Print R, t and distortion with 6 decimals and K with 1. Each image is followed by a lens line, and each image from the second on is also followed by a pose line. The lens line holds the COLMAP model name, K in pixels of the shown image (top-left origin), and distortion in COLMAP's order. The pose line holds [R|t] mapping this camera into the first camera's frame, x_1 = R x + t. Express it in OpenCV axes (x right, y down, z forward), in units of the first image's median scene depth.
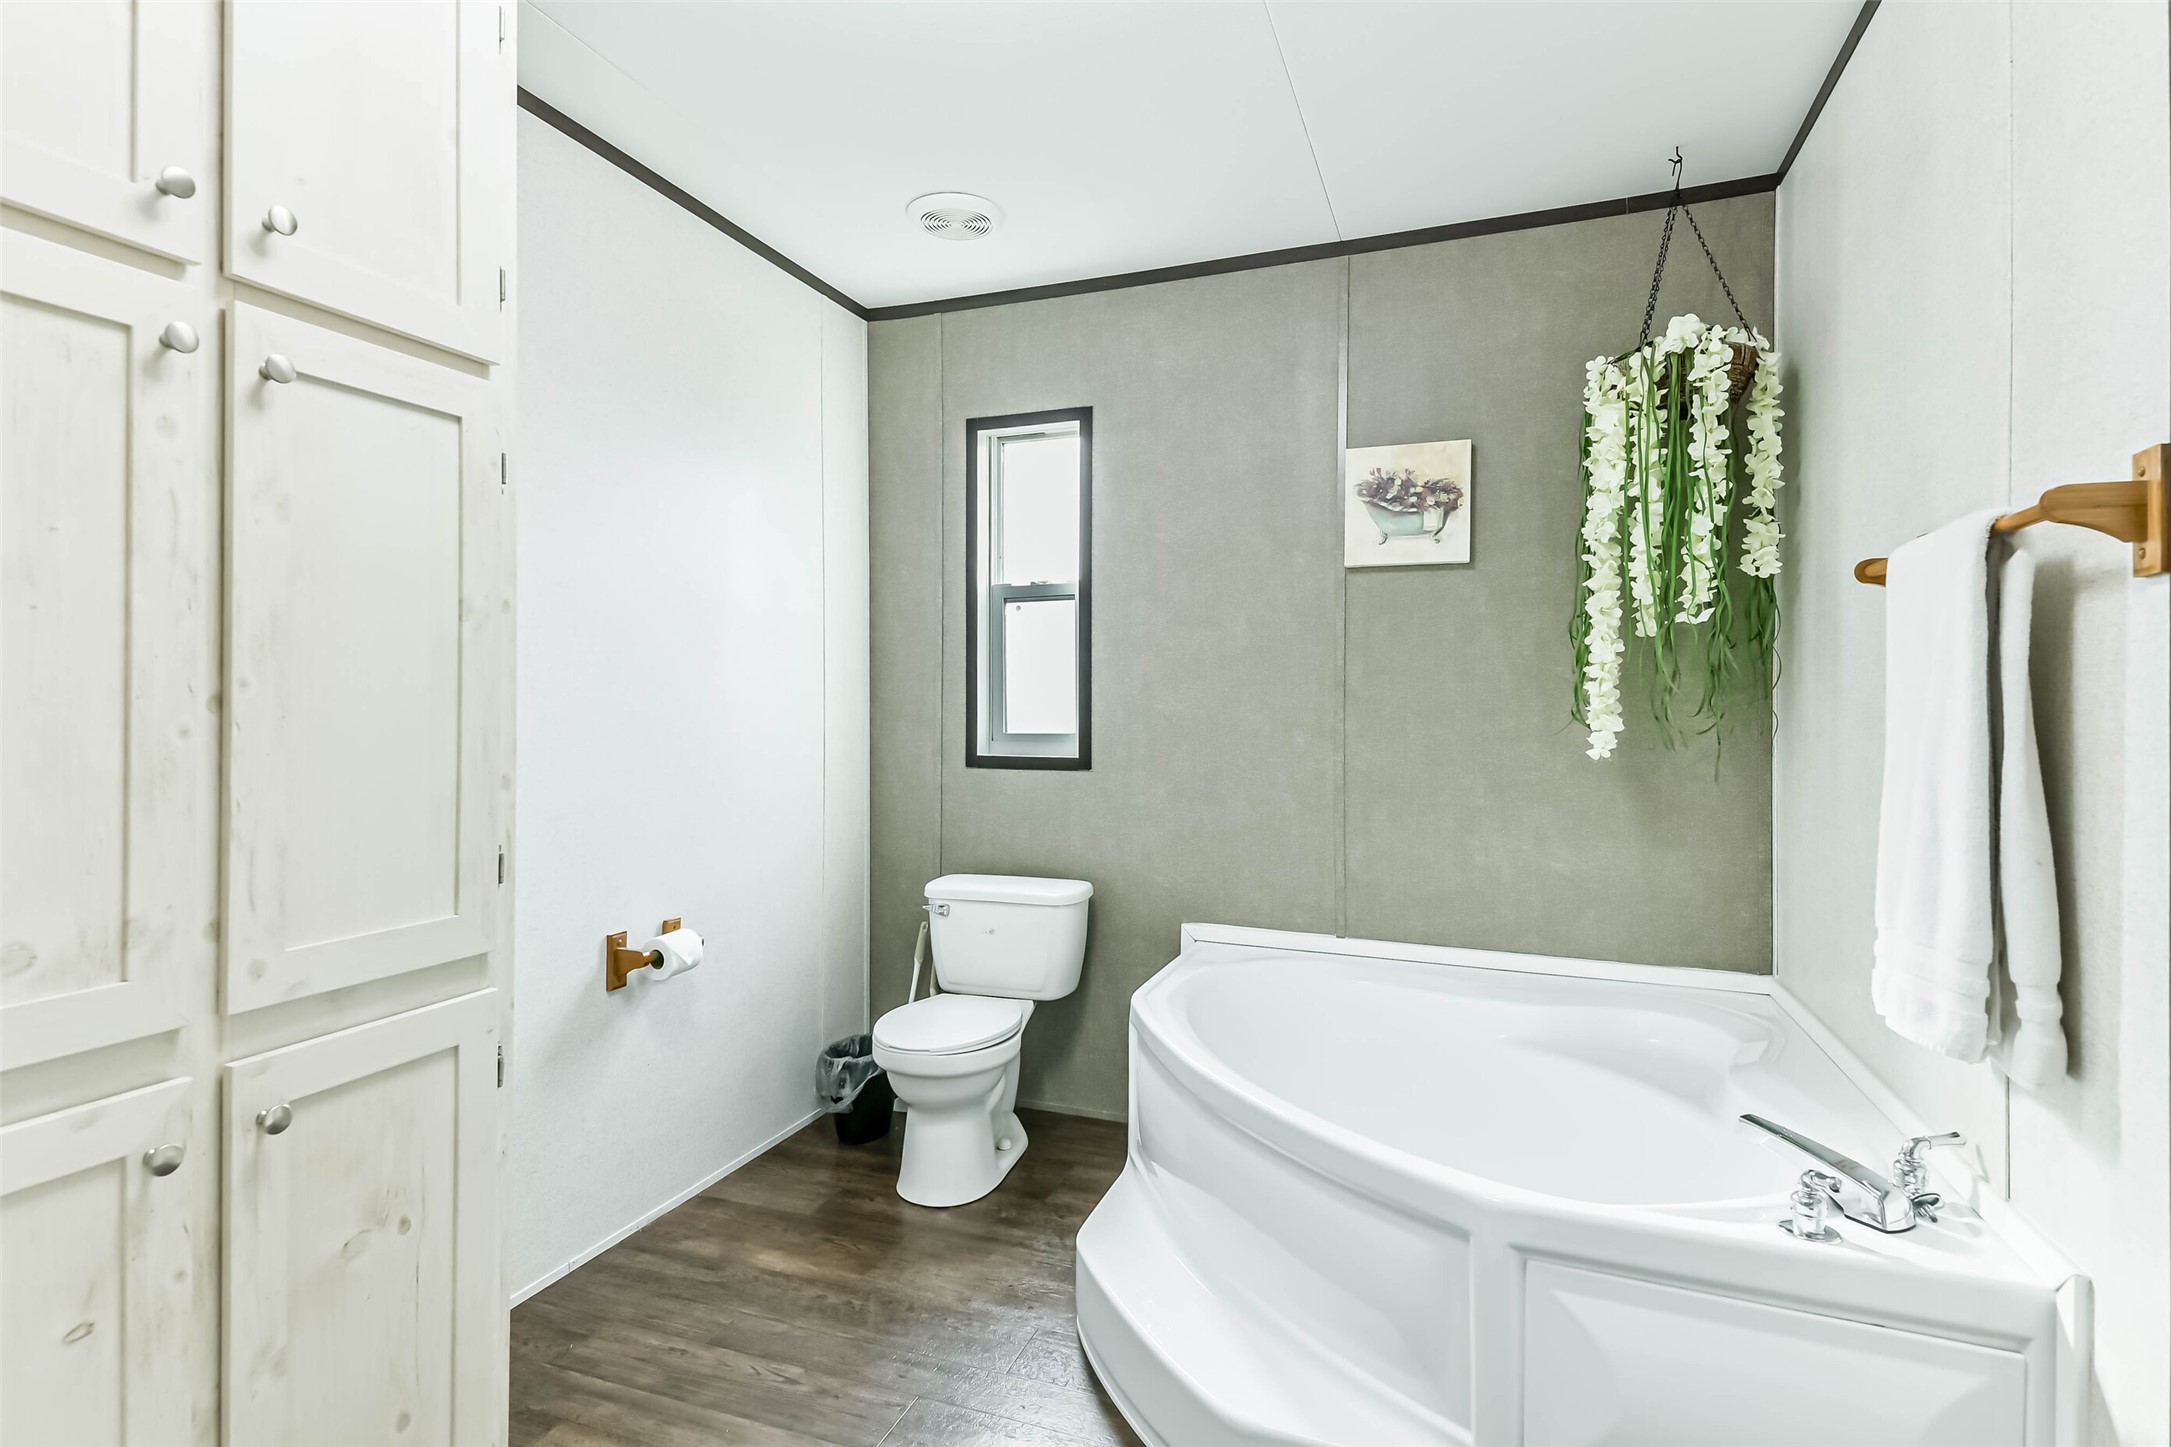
lens RADIAL K [[1051.7, 0, 1121.9], [0, 1051.7, 705.1], [0, 0, 1]] dist [0.042364, -0.030259]
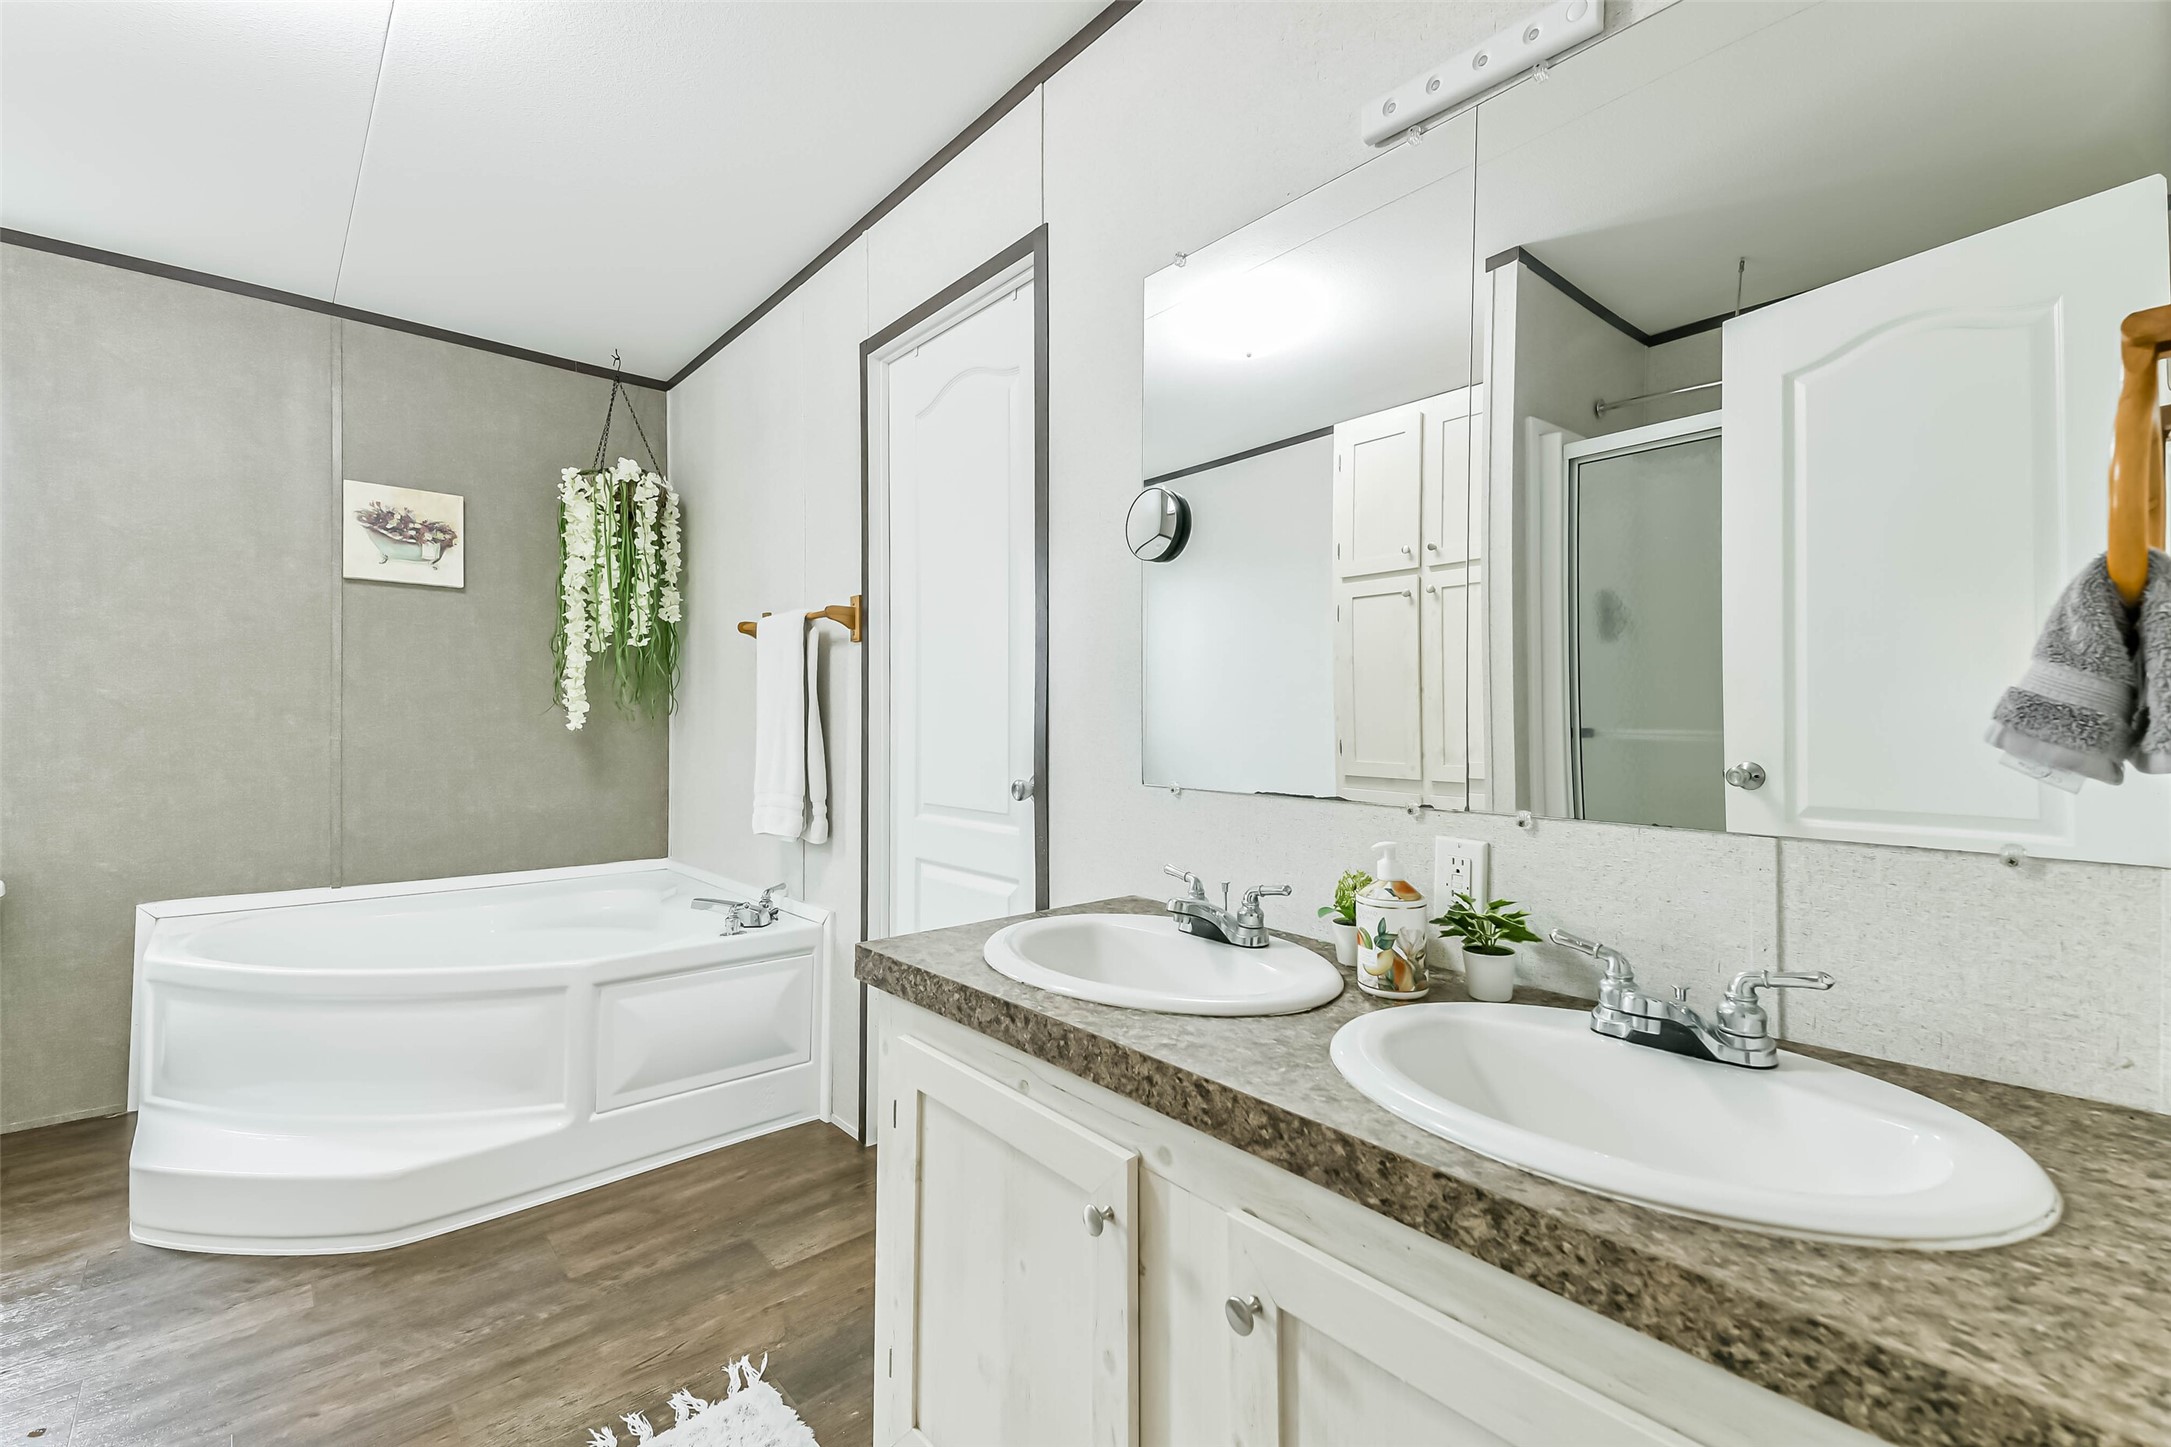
lens RADIAL K [[939.6, 0, 1076.4], [0, 939.6, 721.0], [0, 0, 1]] dist [0.059391, -0.027621]
pose [[0.489304, -0.000487, 0.872113, -0.394997], [-0.000710, 0.999999, 0.000957, 0.036074], [-0.872113, -0.001087, 0.489304, -0.309384]]
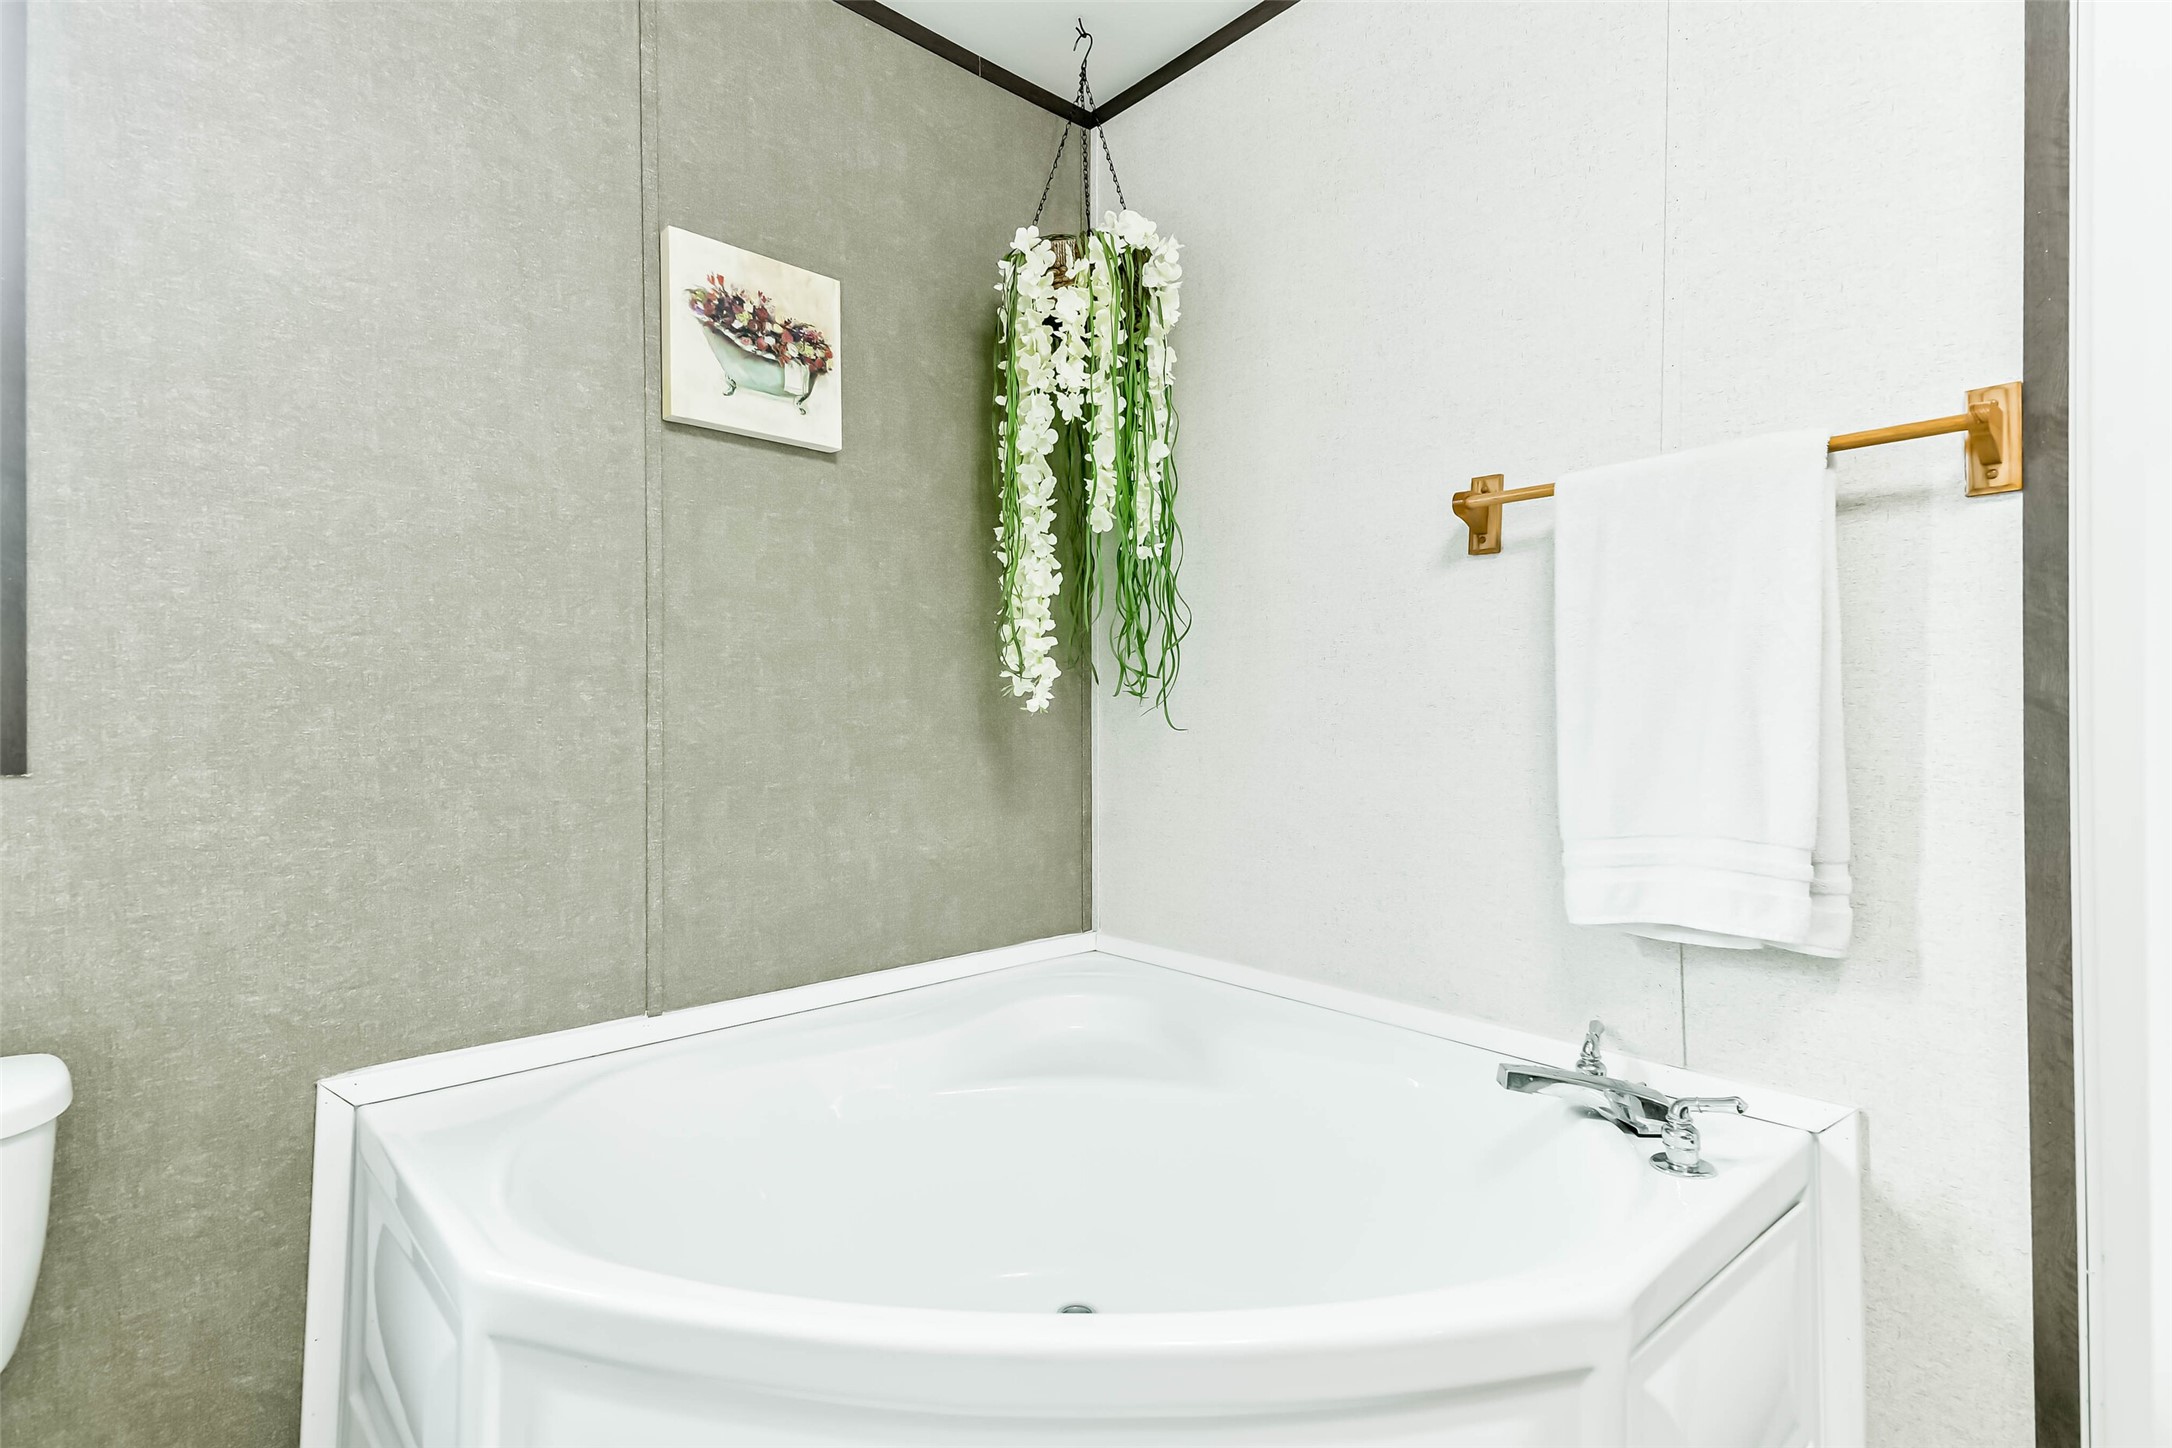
lens RADIAL K [[1023.7, 0, 1019.2], [0, 1023.7, 712.6], [0, 0, 1]] dist [0.092489, -0.048276]
pose [[0.479053, -0.000486, 0.877786, -0.268217], [0.004640, 0.999987, -0.001979, 0.053312], [-0.877774, 0.005021, 0.479049, 0.616003]]
